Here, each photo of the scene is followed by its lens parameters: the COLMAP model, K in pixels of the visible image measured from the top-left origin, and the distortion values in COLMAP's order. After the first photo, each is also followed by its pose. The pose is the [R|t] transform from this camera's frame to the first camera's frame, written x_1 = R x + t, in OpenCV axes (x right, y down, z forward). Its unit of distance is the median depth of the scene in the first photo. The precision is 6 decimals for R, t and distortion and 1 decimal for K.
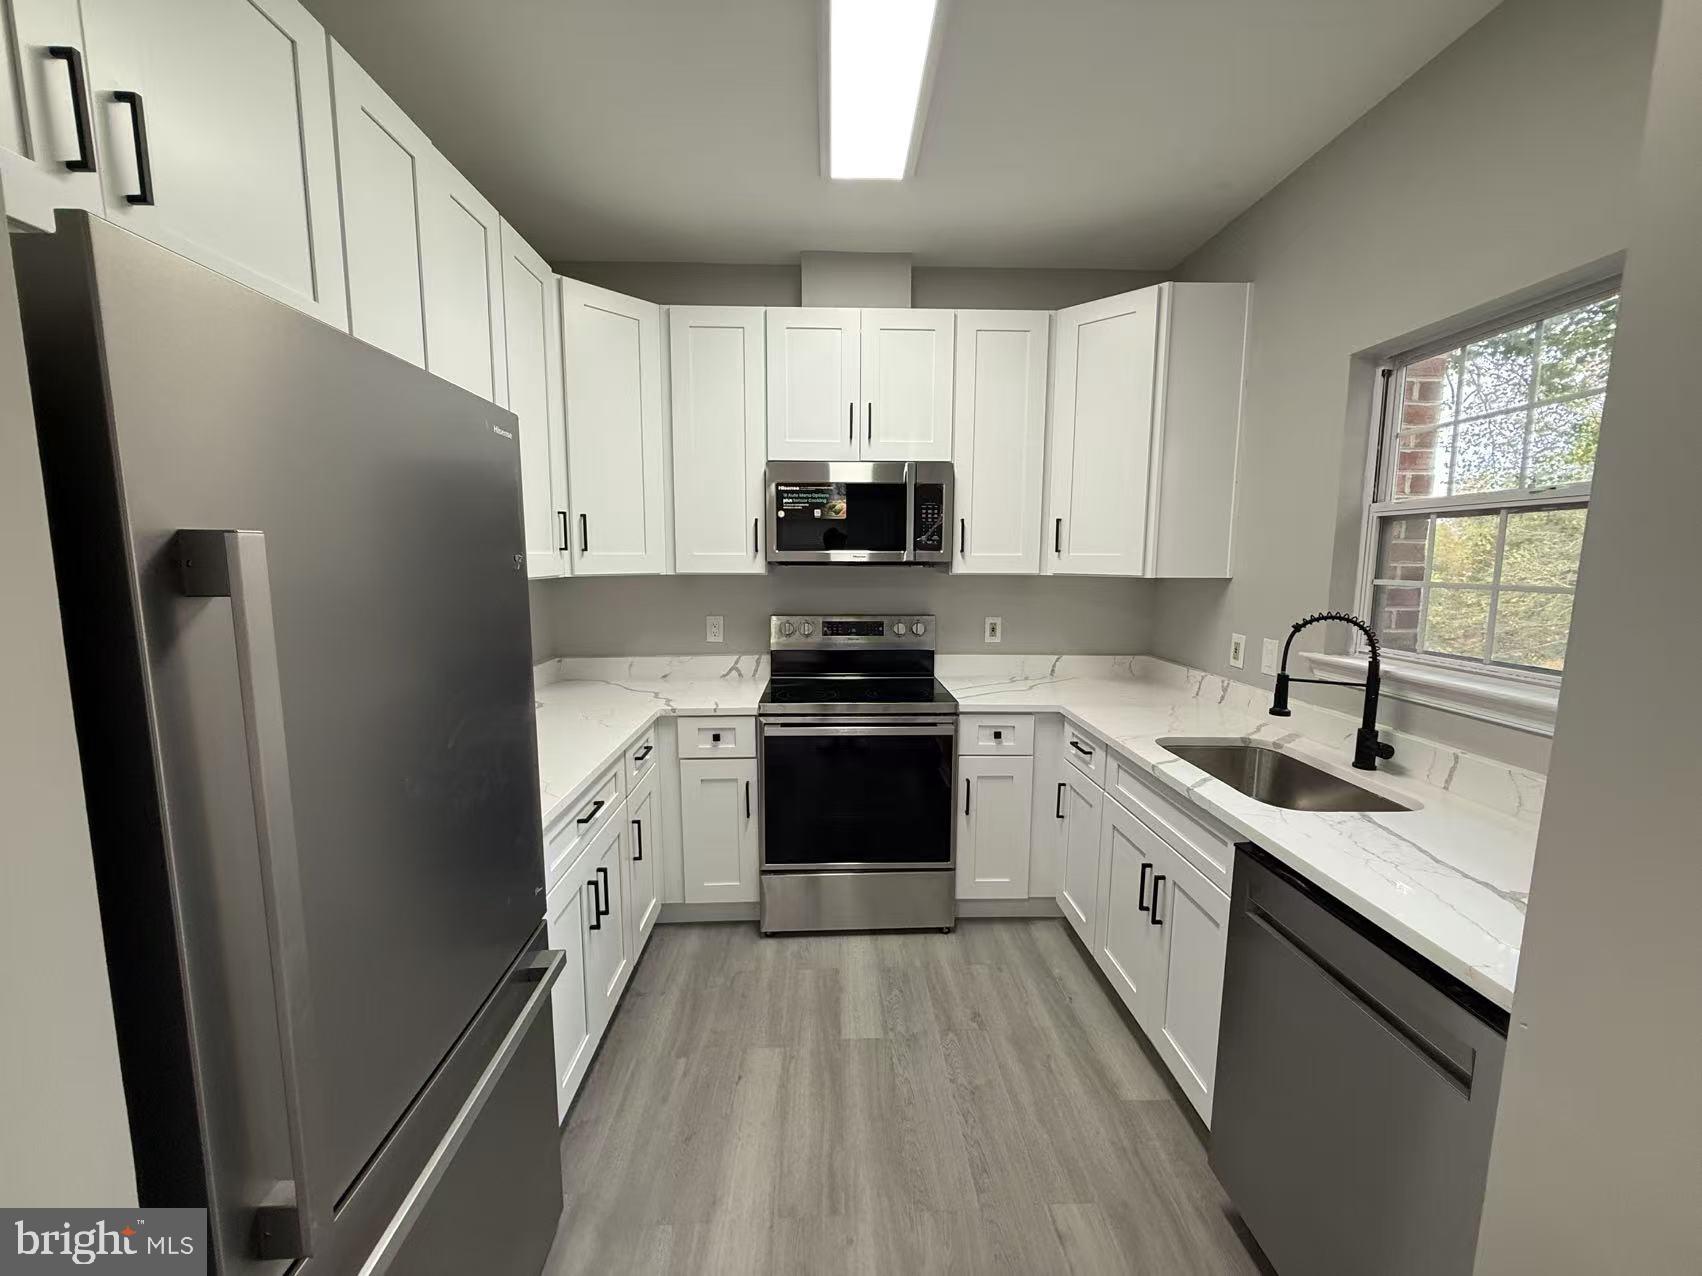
lens RADIAL K [[681.0, 0, 849.4], [0, 681.0, 636.9], [0, 0, 1]] dist [0.002997, 0.000937]
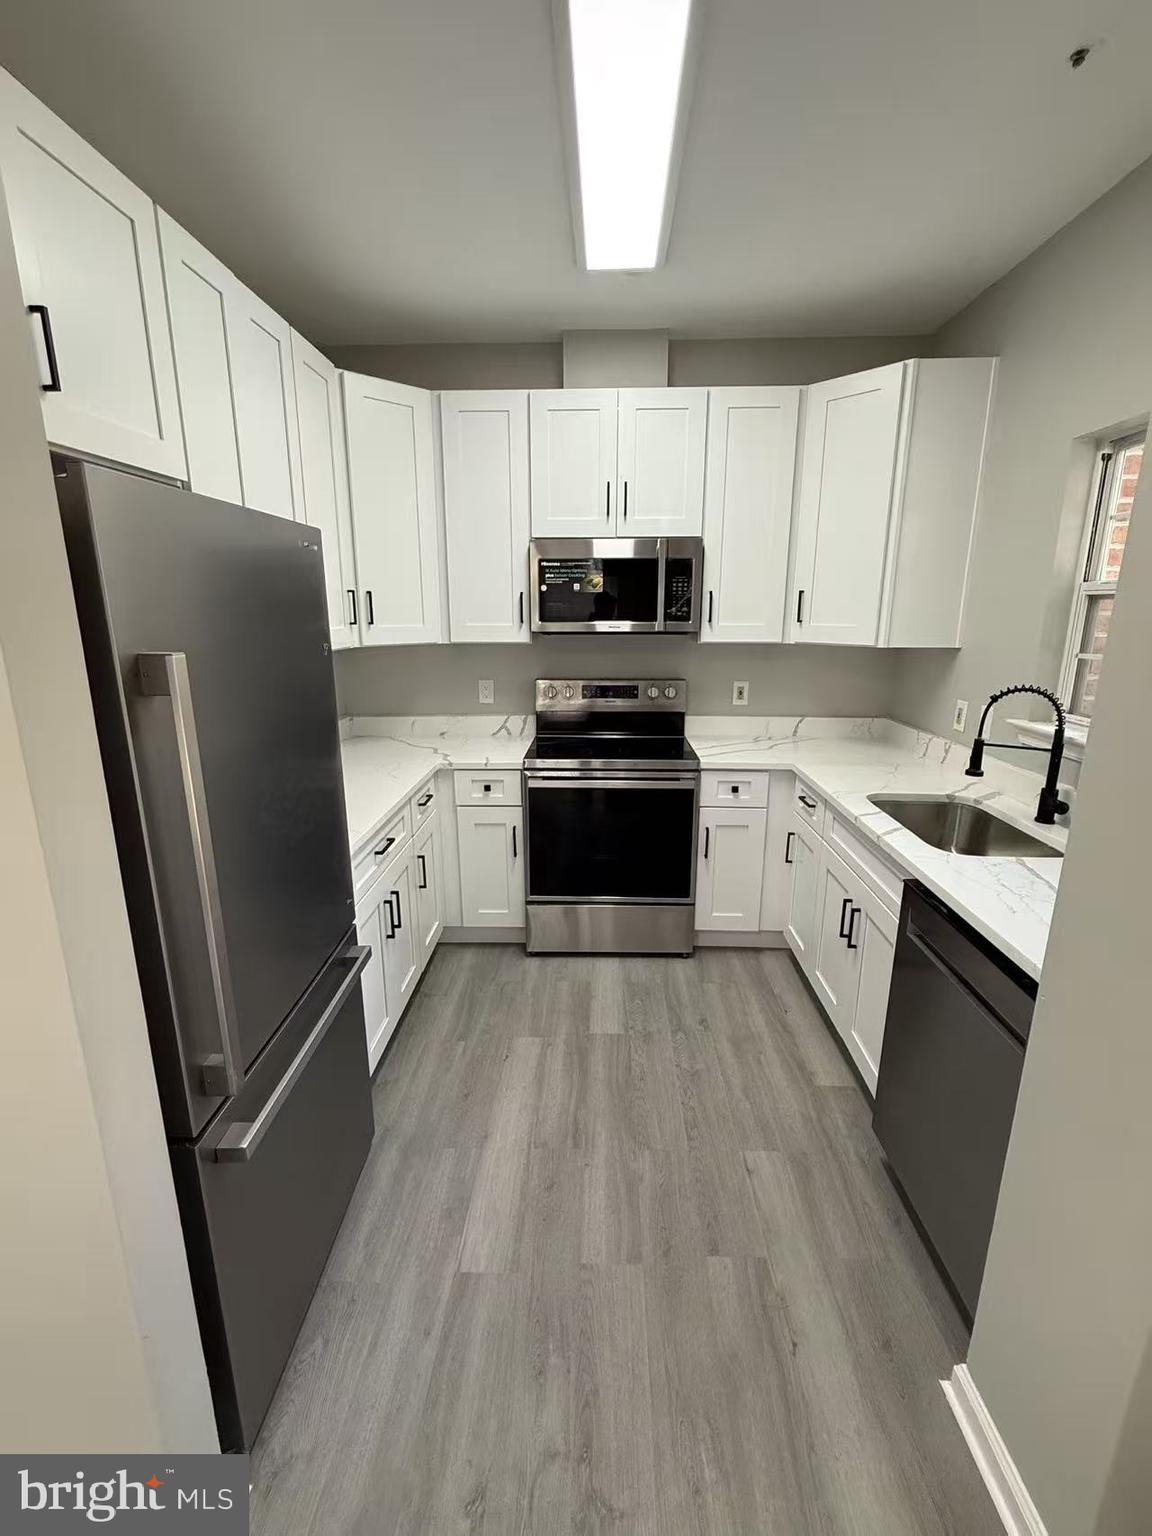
lens RADIAL K [[666.9, 0, 577.5], [0, 666.9, 769.5], [0, 0, 1]] dist [0.002049, 0.000188]
pose [[0.997758, 0.011898, -0.065854, 0.038049], [-0.004225, 0.993304, 0.115449, -0.018000], [0.066787, -0.114912, 0.991128, -0.127914]]
